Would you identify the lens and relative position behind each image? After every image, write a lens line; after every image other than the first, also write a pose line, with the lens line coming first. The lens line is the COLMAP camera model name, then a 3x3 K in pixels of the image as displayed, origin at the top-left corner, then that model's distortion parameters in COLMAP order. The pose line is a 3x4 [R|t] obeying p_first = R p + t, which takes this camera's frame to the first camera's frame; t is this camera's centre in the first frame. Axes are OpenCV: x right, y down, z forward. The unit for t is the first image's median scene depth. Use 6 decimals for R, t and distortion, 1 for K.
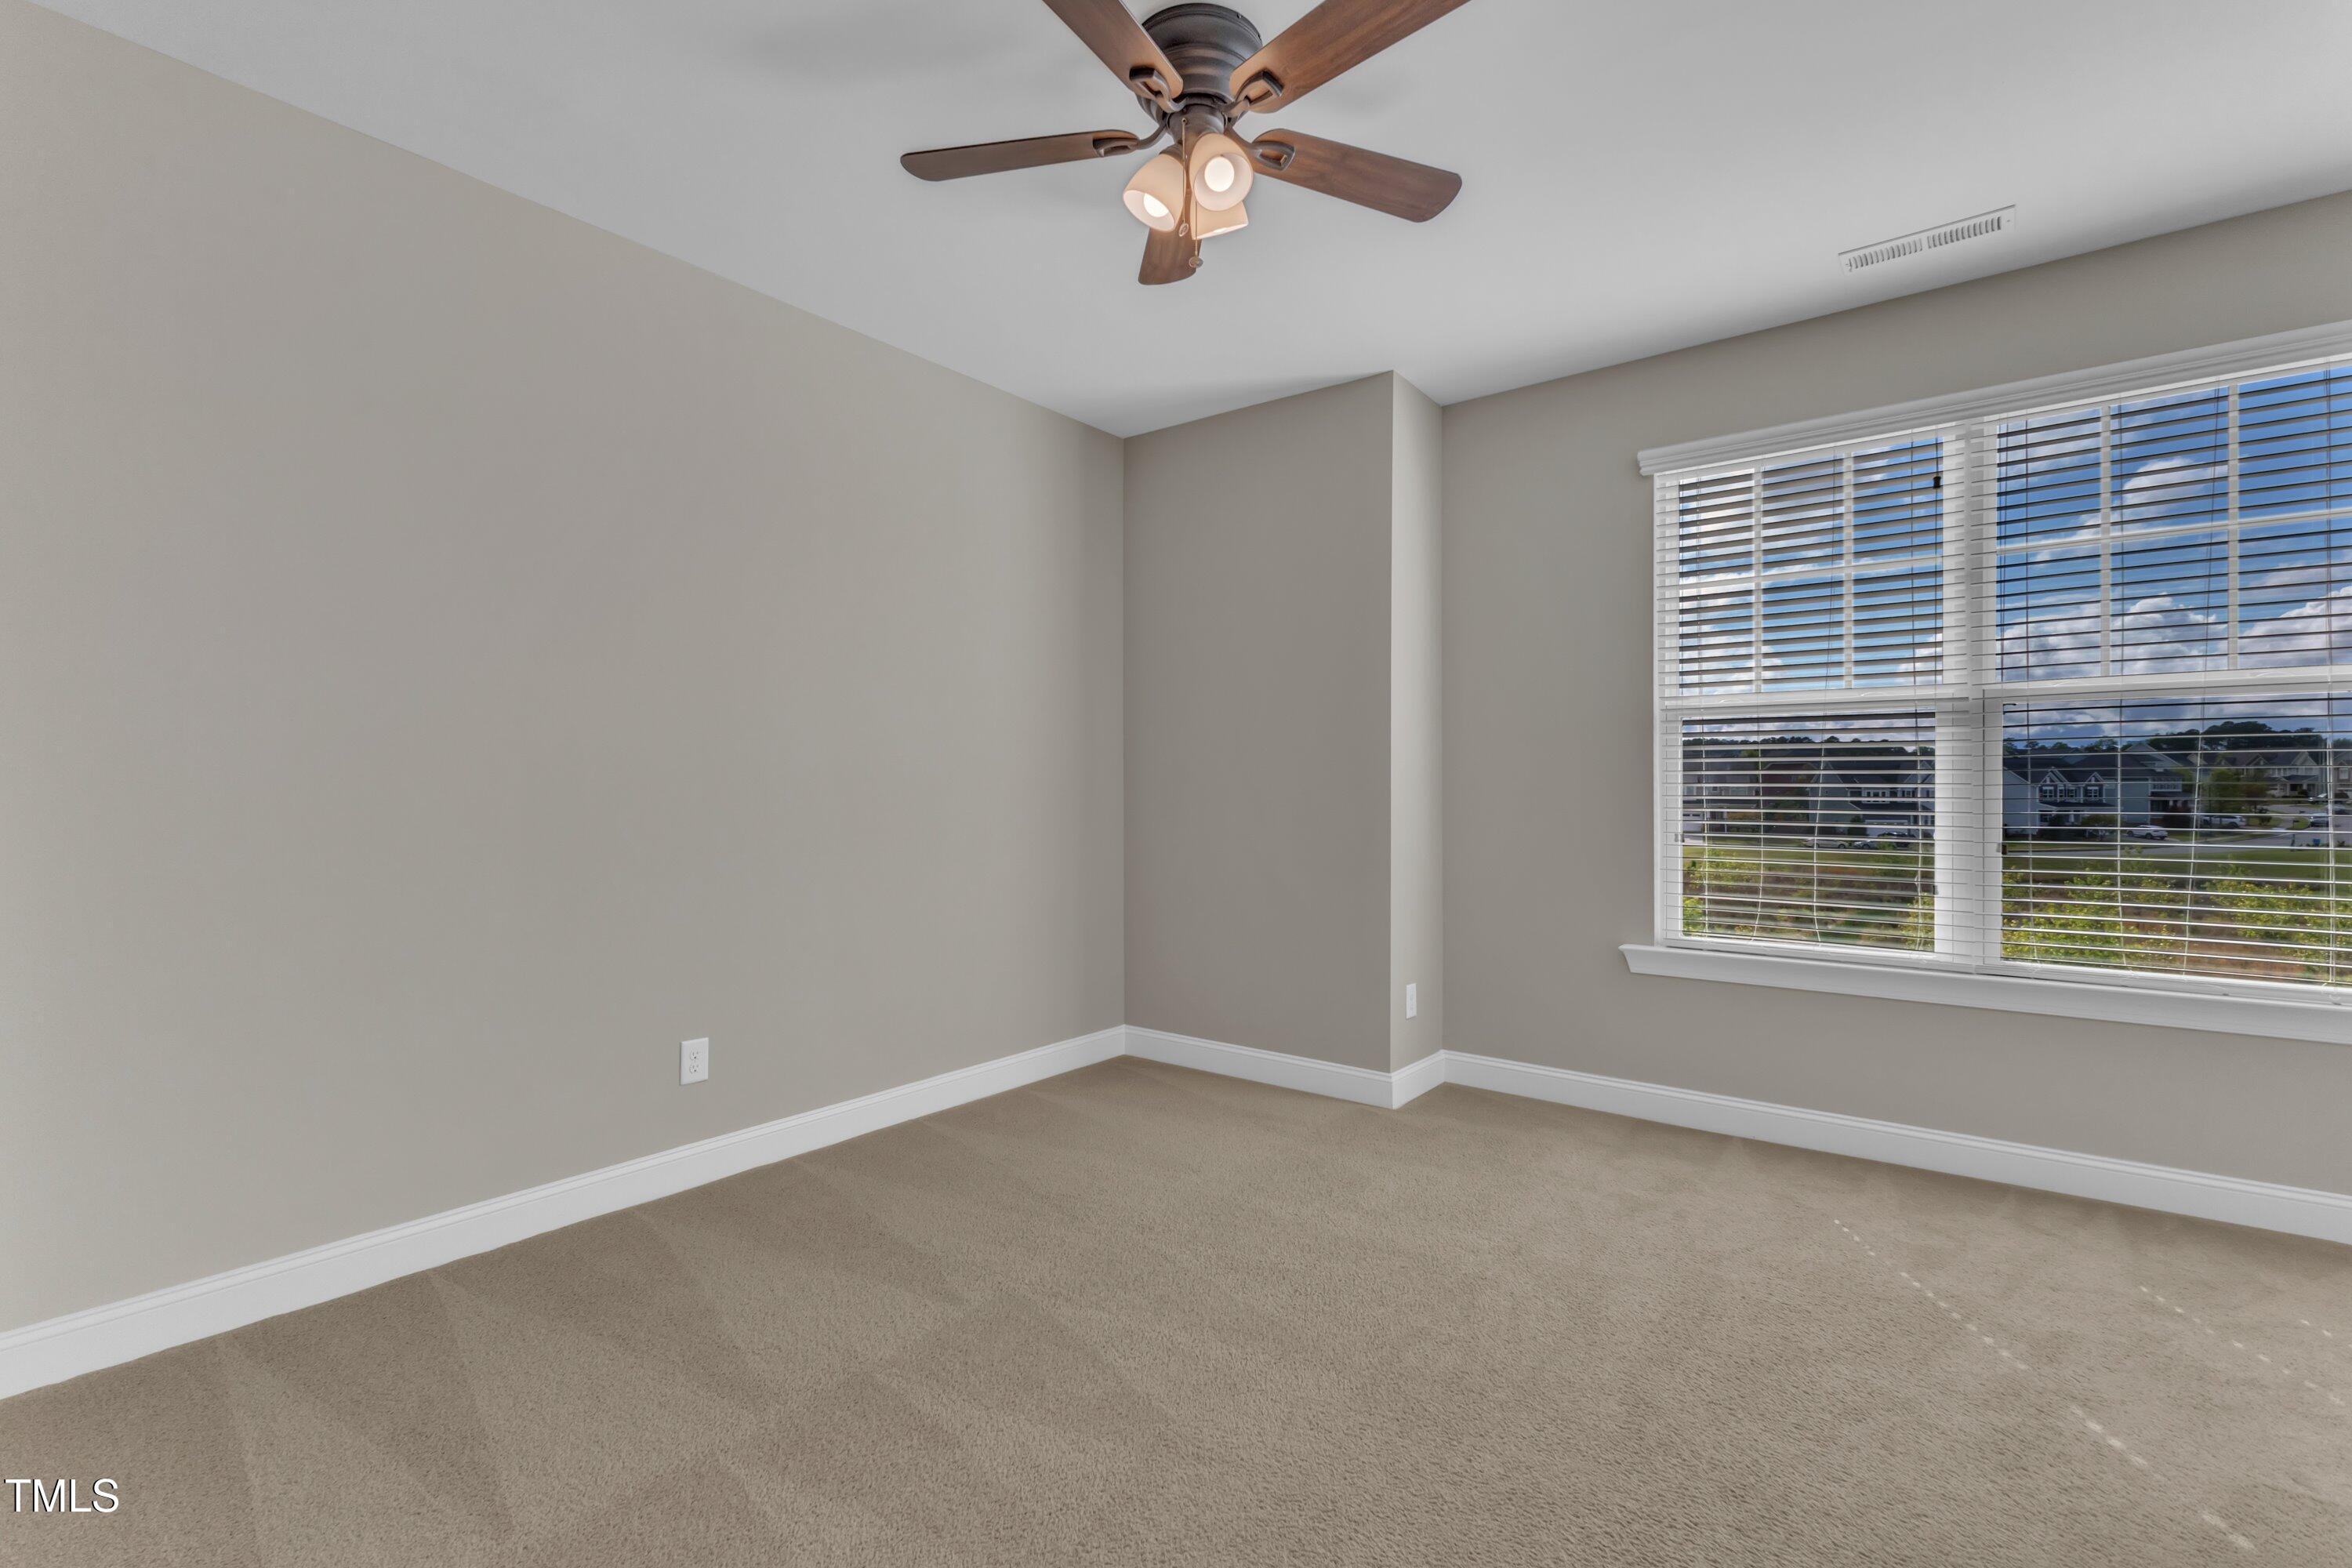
lens RADIAL K [[984.7, 0, 1180.4], [0, 984.7, 771.1], [0, 0, 1]] dist [0.003052, -0.000345]
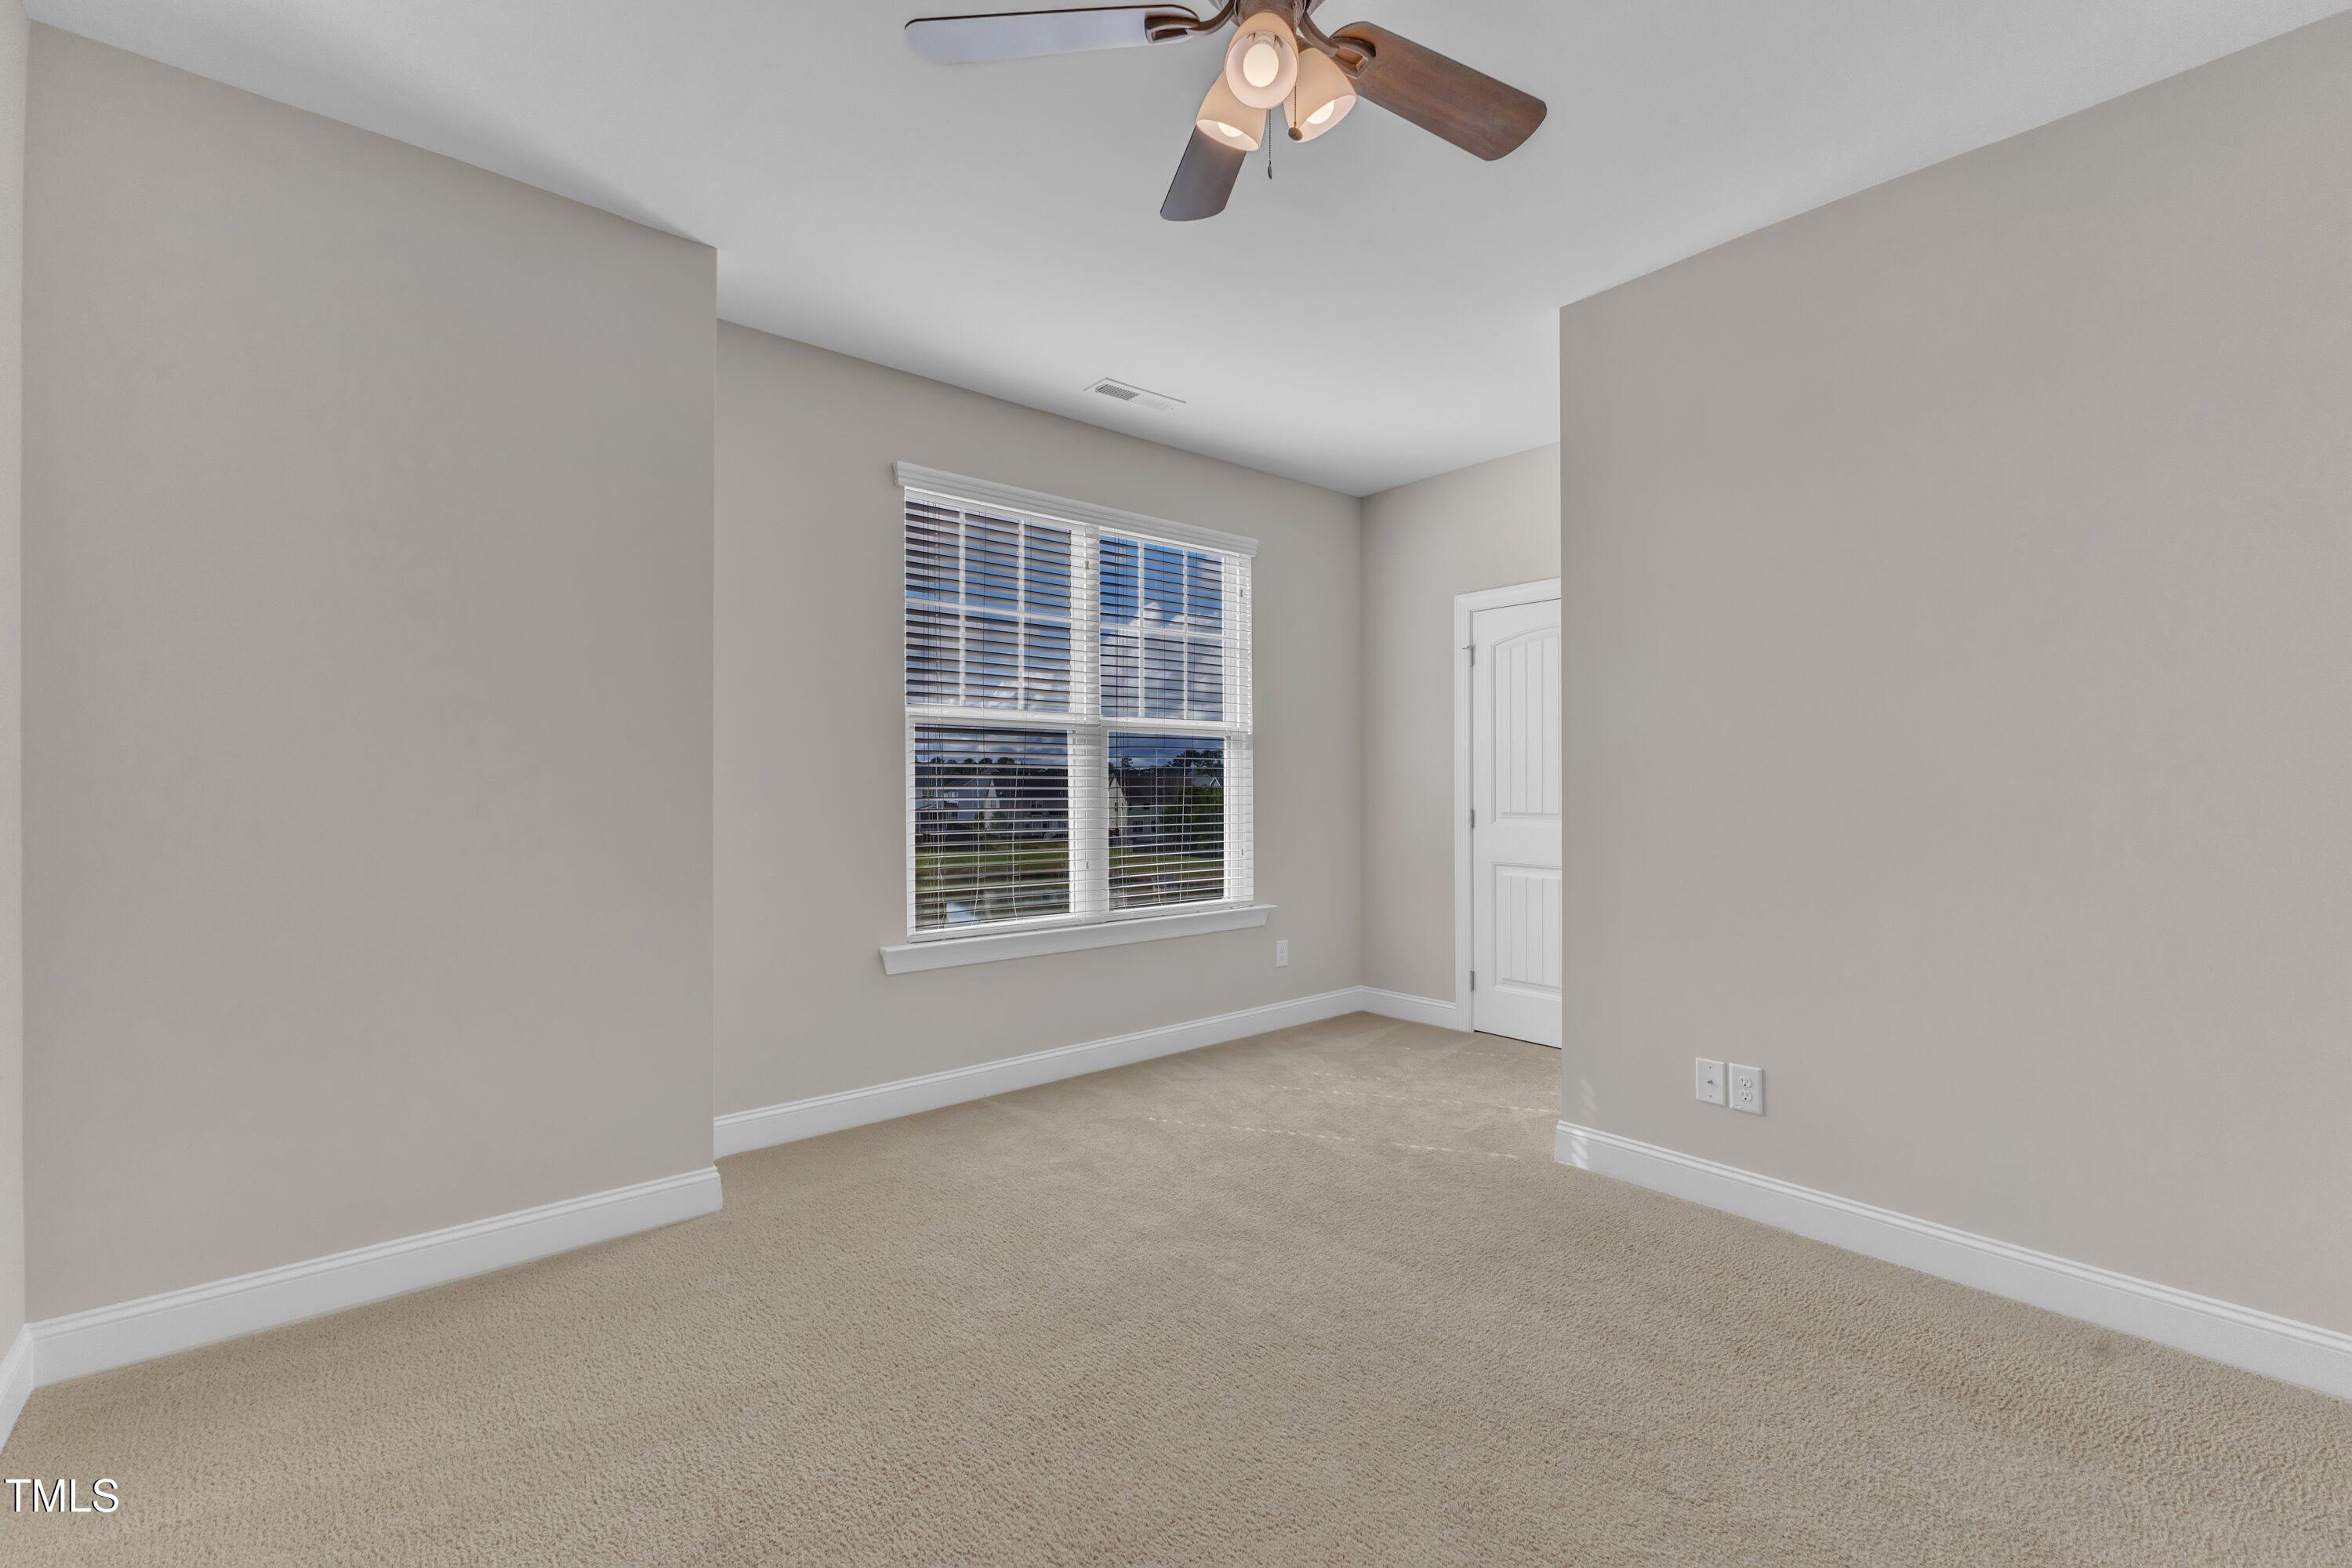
lens RADIAL K [[984.7, 0, 1208.4], [0, 984.7, 777.6], [0, 0, 1]] dist [0.003052, -0.000345]
pose [[0.240839, 0.000804, 0.970565, -0.515748], [-0.022719, 0.999730, 0.004809, -0.011500], [-0.970299, -0.023208, 0.240792, 0.518764]]
